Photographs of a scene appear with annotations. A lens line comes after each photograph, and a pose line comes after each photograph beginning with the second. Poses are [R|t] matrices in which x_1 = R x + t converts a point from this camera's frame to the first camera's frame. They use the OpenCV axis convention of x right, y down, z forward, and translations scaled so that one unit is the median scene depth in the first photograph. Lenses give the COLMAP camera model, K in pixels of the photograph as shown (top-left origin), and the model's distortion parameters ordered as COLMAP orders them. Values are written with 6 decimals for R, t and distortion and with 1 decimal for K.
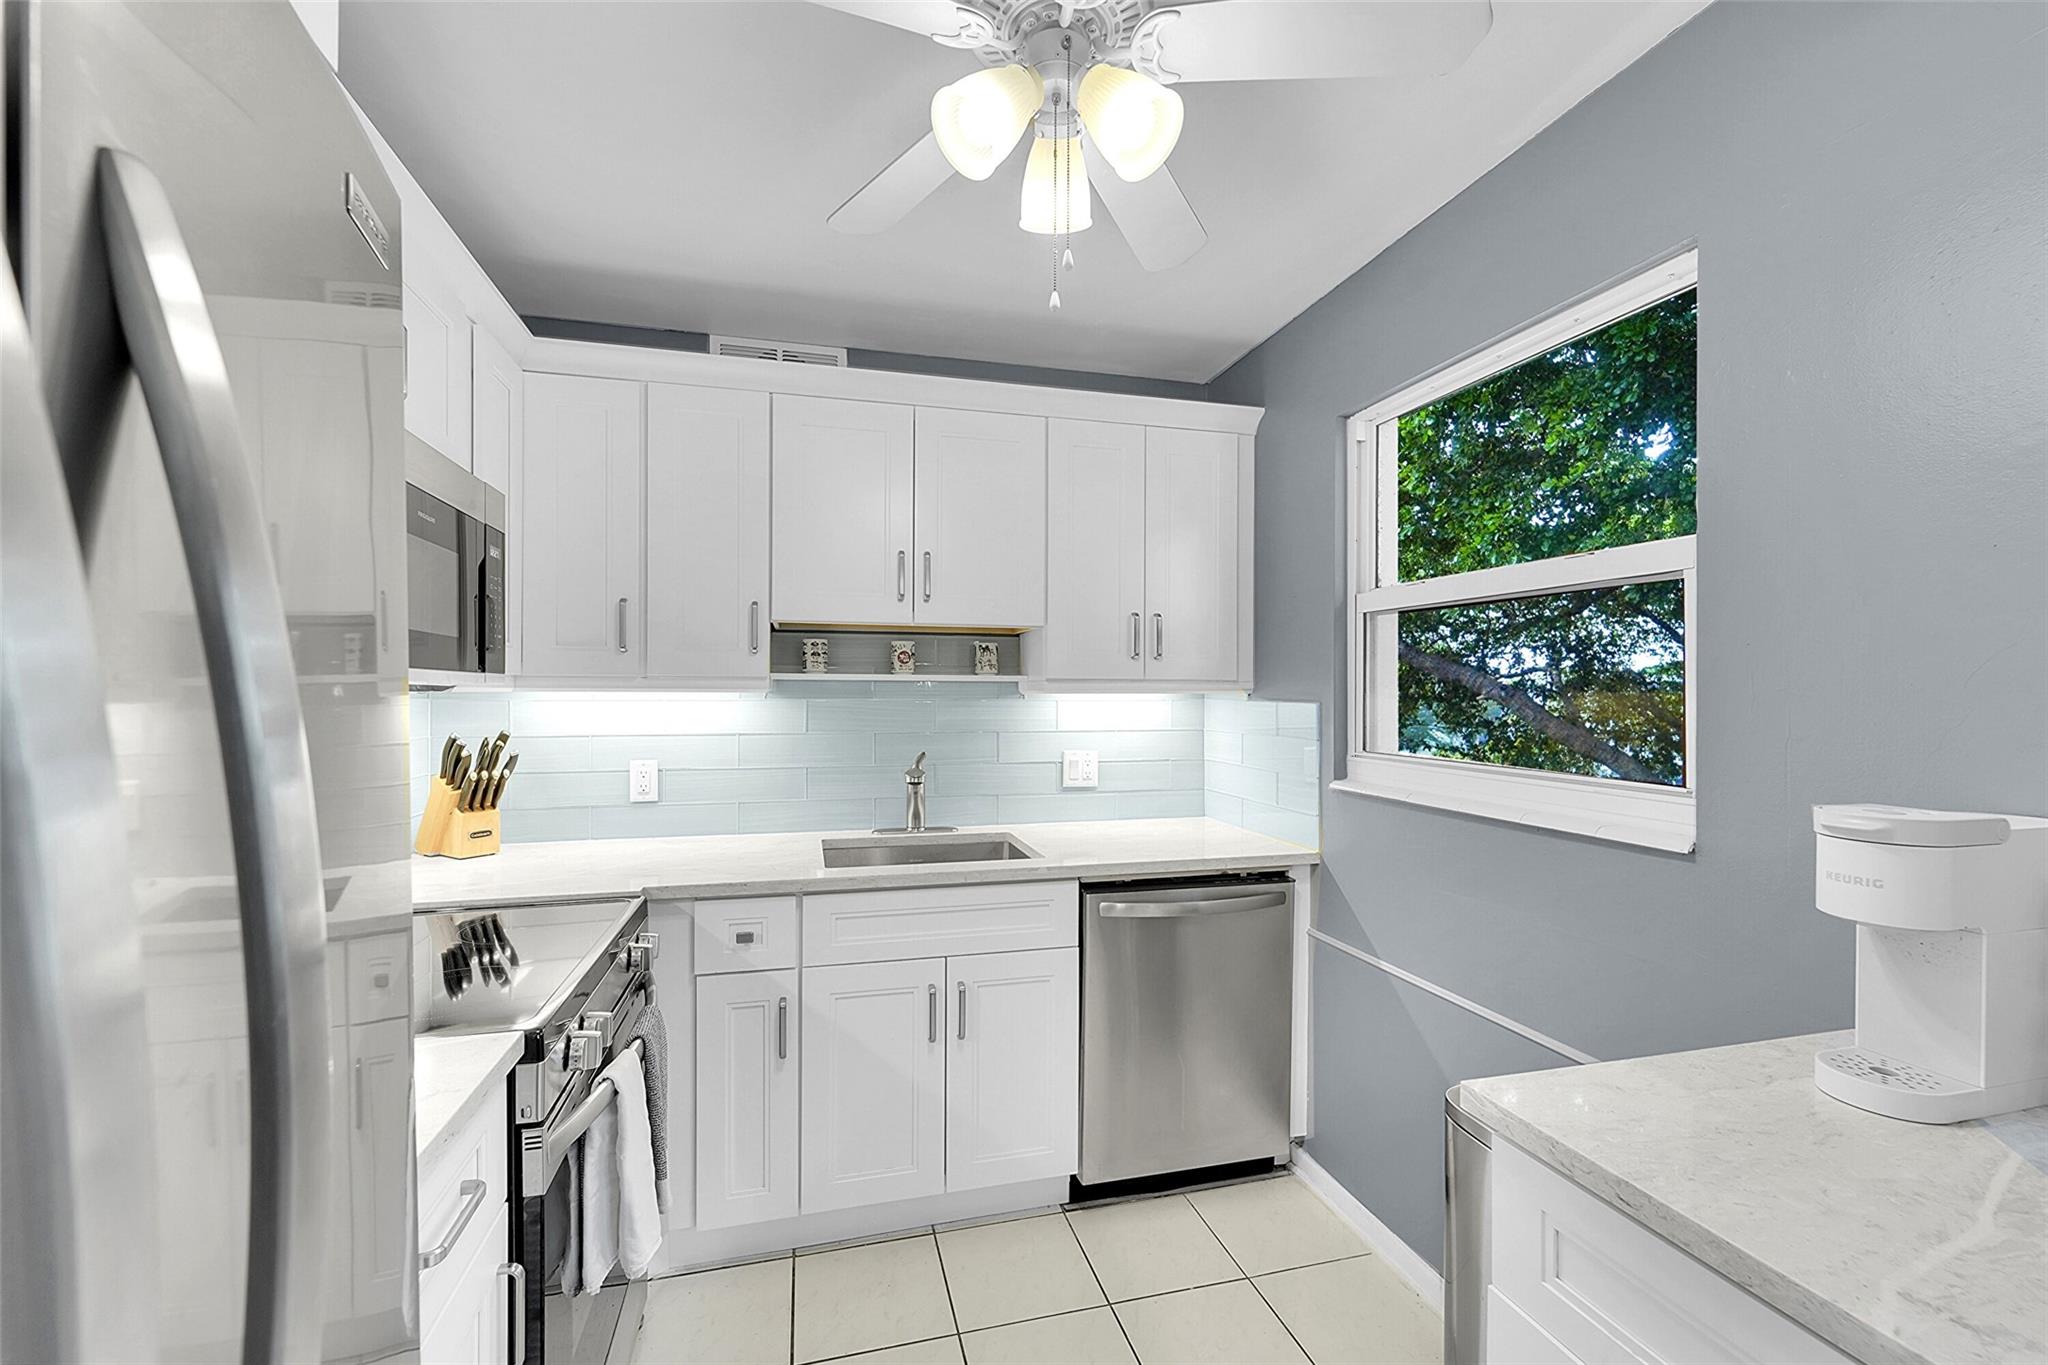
lens RADIAL K [[841.5, 0, 1019.7], [0, 841.5, 704.7], [0, 0, 1]] dist [-0.002214, -0.000348]
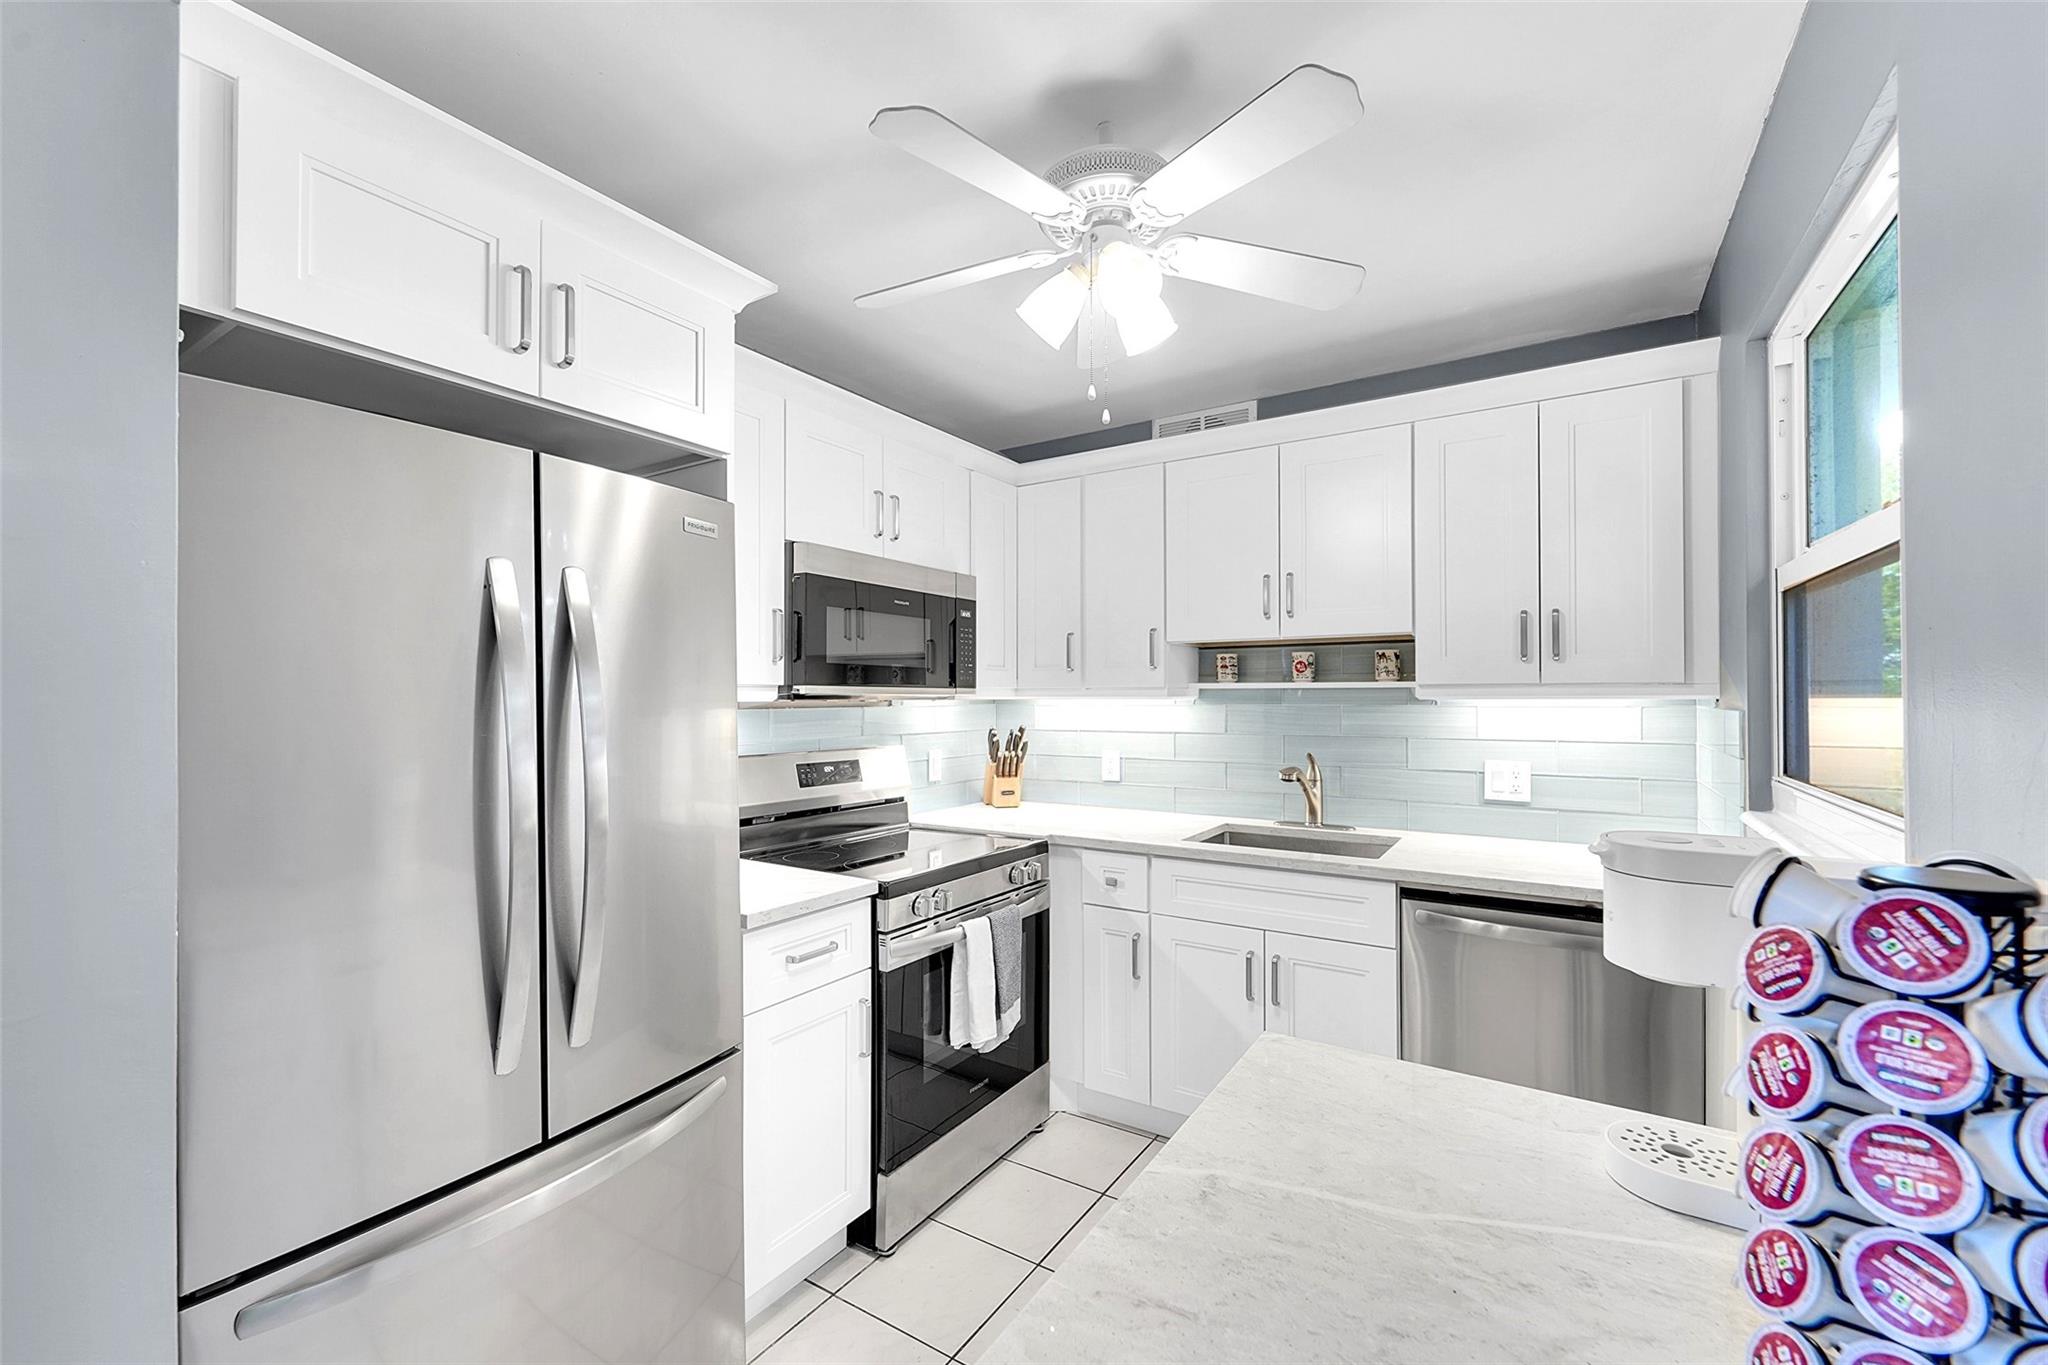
lens RADIAL K [[835.6, 0, 1016.2], [0, 835.6, 695.1], [0, 0, 1]] dist [0.003885, -0.000158]
pose [[0.677407, -0.007627, -0.735569, 0.449451], [-0.007337, 0.999826, -0.017124, 0.002405], [0.735572, 0.016997, 0.677233, -0.018859]]
